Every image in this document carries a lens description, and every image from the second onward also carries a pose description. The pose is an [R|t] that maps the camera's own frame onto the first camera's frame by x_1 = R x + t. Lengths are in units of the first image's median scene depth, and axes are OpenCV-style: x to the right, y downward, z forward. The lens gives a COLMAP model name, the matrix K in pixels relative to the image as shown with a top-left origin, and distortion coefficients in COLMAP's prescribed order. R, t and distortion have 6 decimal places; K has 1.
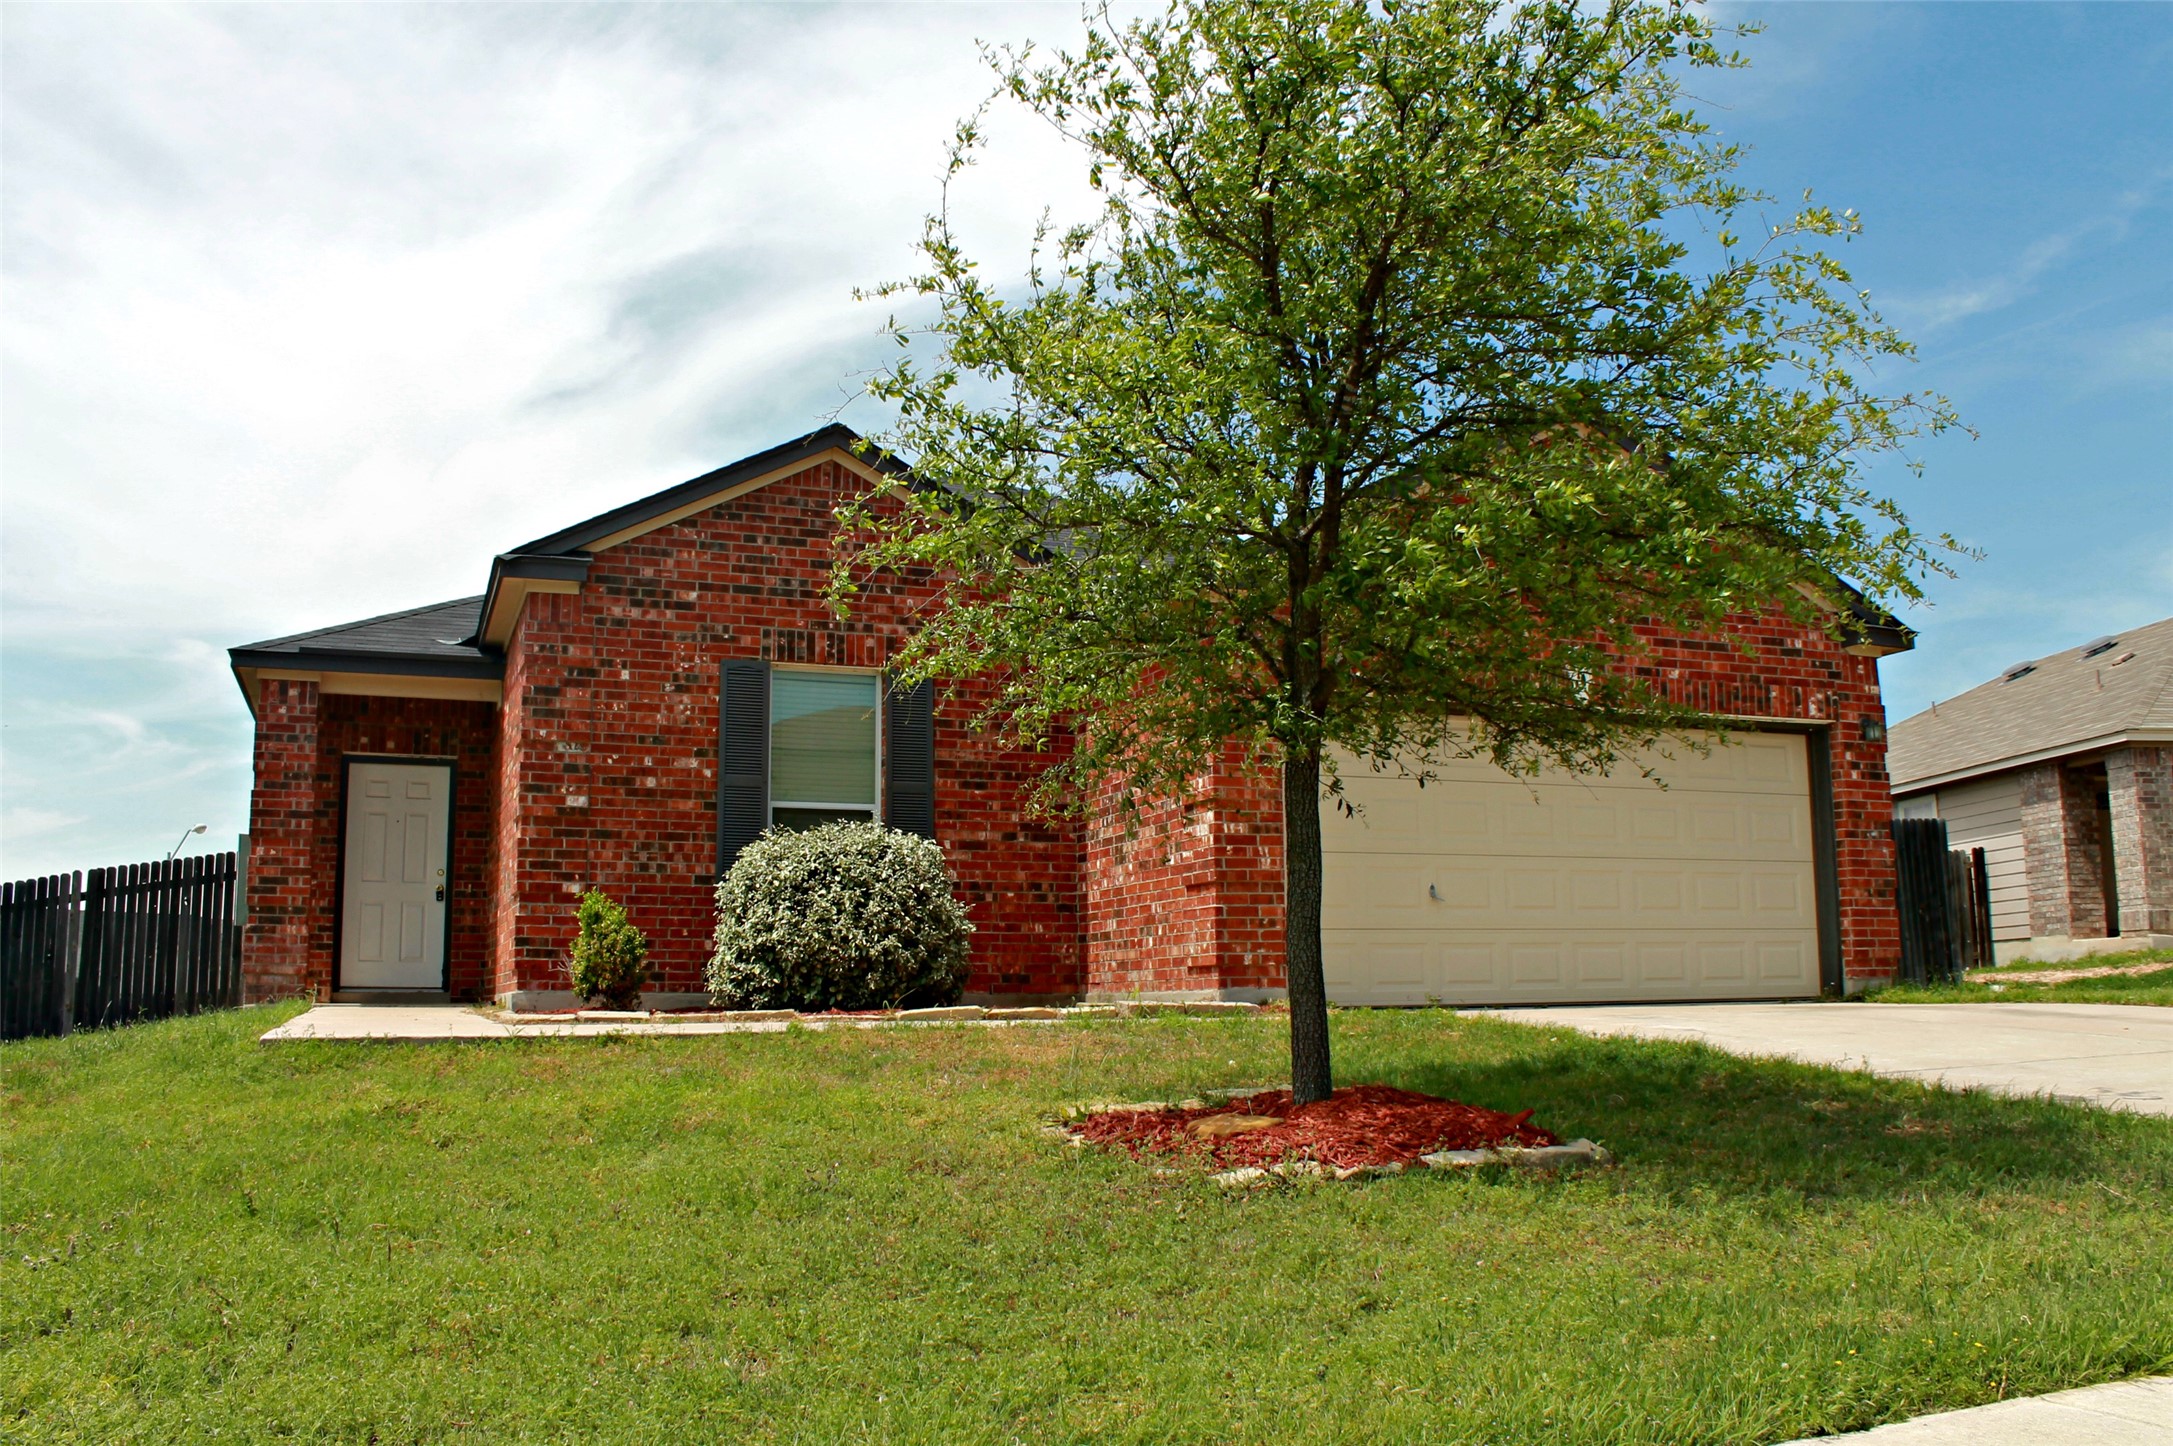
lens RADIAL K [[1795.3, 0, 1032.0], [0, 1795.3, 767.8], [0, 0, 1]] dist [-0.149218, 0.109795]
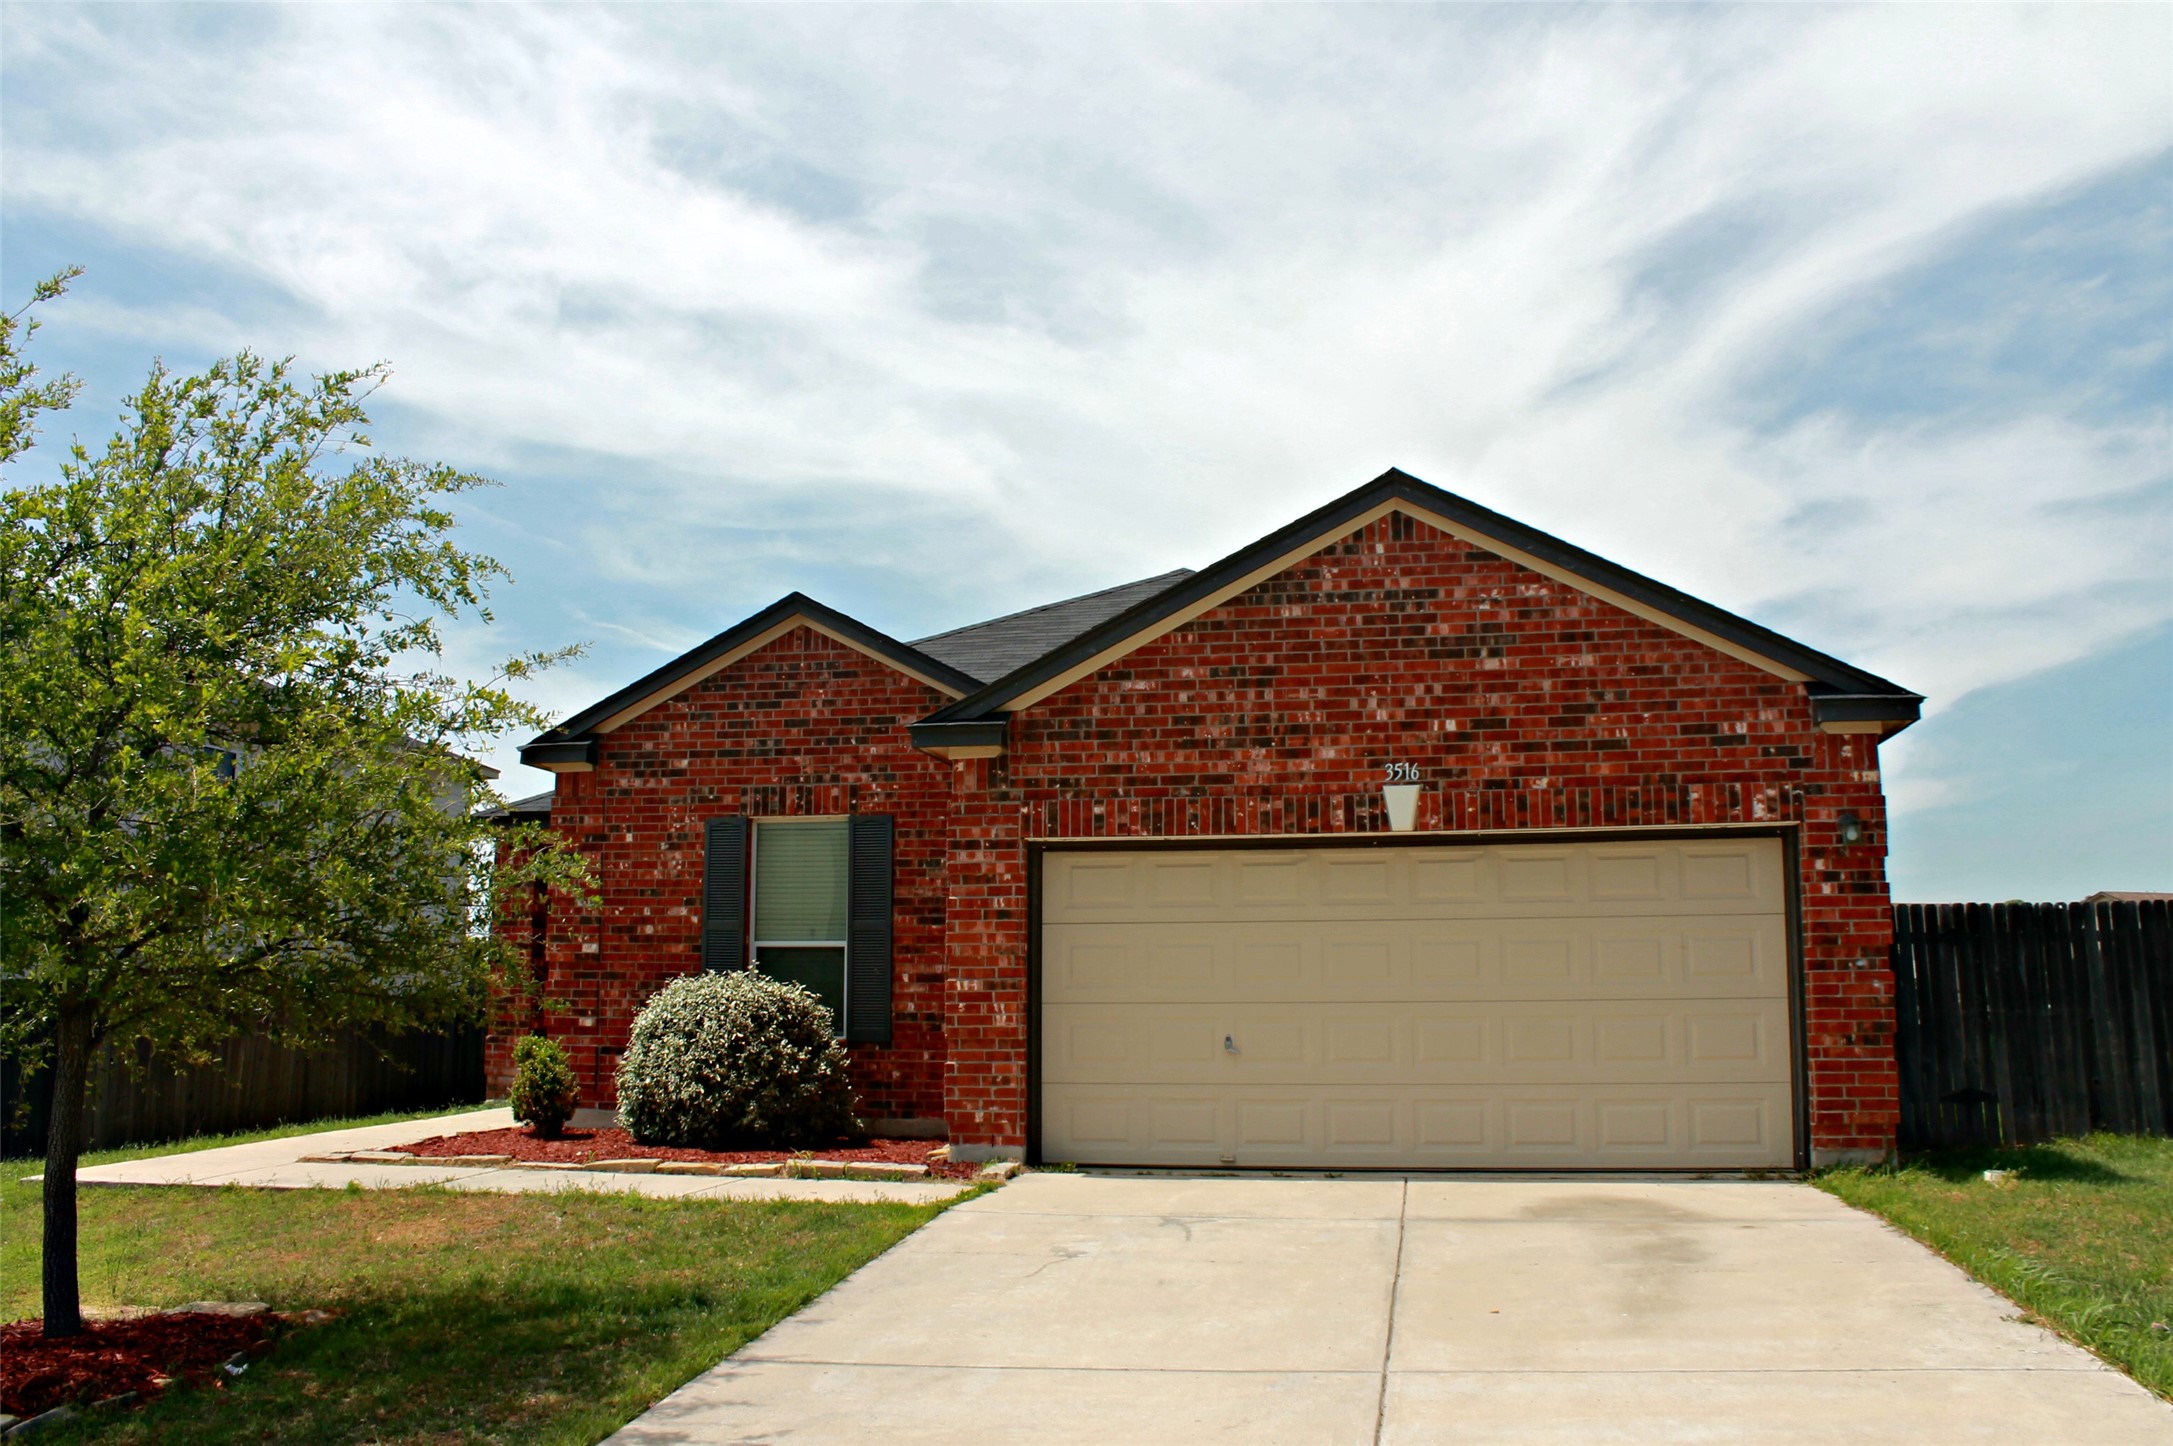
lens RADIAL K [[1795.3, 0, 1070.7], [0, 1795.3, 777.1], [0, 0, 1]] dist [-0.149218, 0.109795]
pose [[0.851987, -0.057252, -0.520424, 0.608542], [0.062905, 0.997996, -0.006809, -0.063756], [0.519771, -0.026936, 0.853881, 0.154540]]
